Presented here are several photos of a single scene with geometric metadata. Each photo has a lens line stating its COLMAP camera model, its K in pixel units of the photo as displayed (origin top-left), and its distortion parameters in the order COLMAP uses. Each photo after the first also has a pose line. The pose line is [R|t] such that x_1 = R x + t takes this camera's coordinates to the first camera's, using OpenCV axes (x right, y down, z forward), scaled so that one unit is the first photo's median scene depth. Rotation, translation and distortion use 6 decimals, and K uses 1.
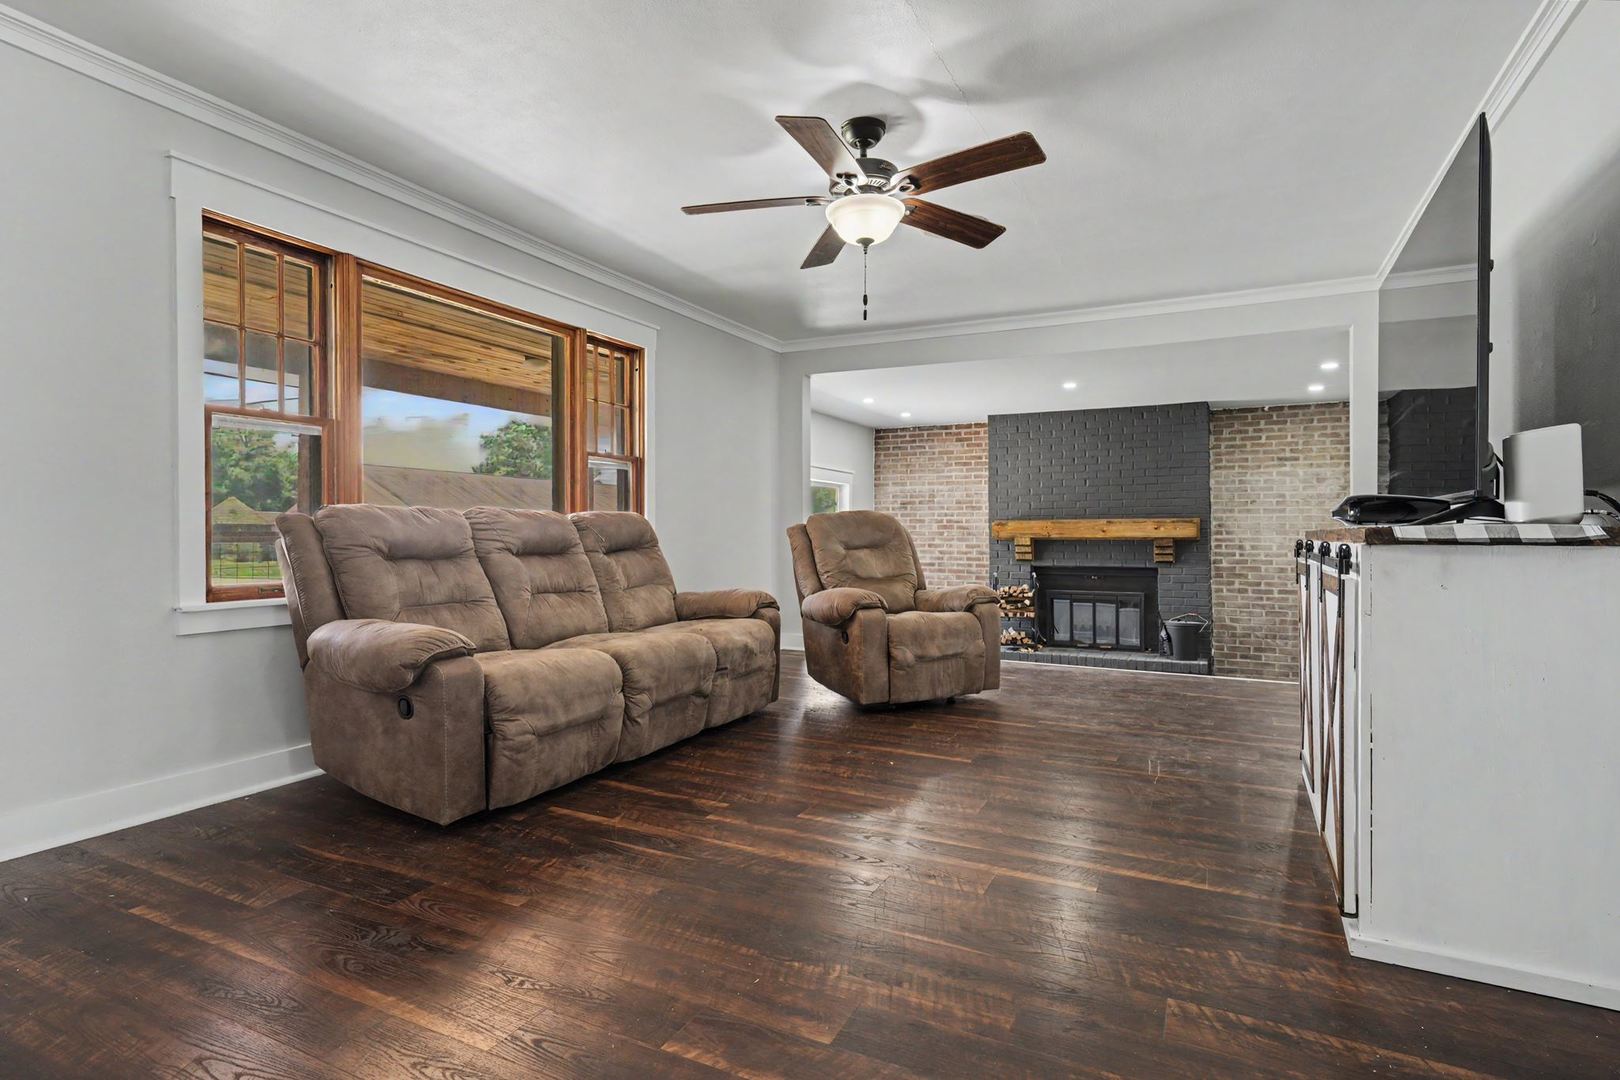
lens RADIAL K [[799.3, 0, 813.1], [0, 799.3, 533.9], [0, 0, 1]] dist [0.003123, 0.000726]
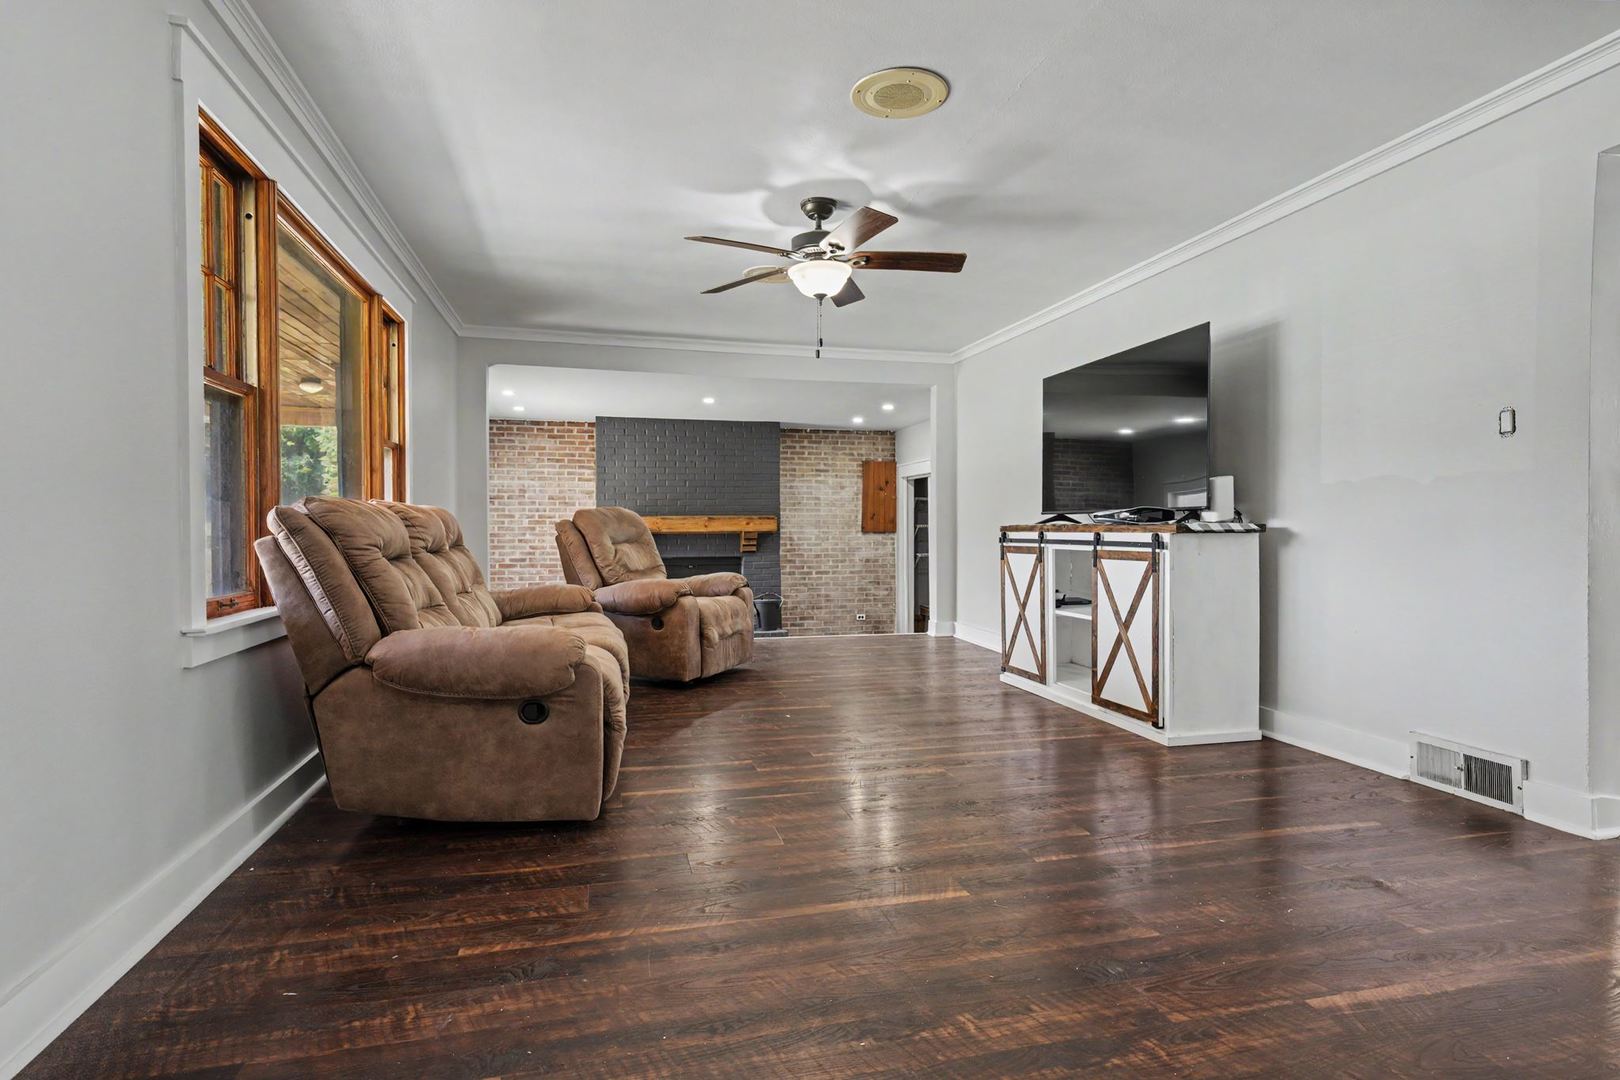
lens RADIAL K [[799.3, 0, 800.3], [0, 799.3, 538.6], [0, 0, 1]] dist [0.003123, 0.000726]
pose [[0.771208, -0.011522, 0.636479, -0.274903], [0.003577, 0.999899, 0.013767, -0.001011], [-0.636574, -0.008340, 0.771171, 0.018511]]
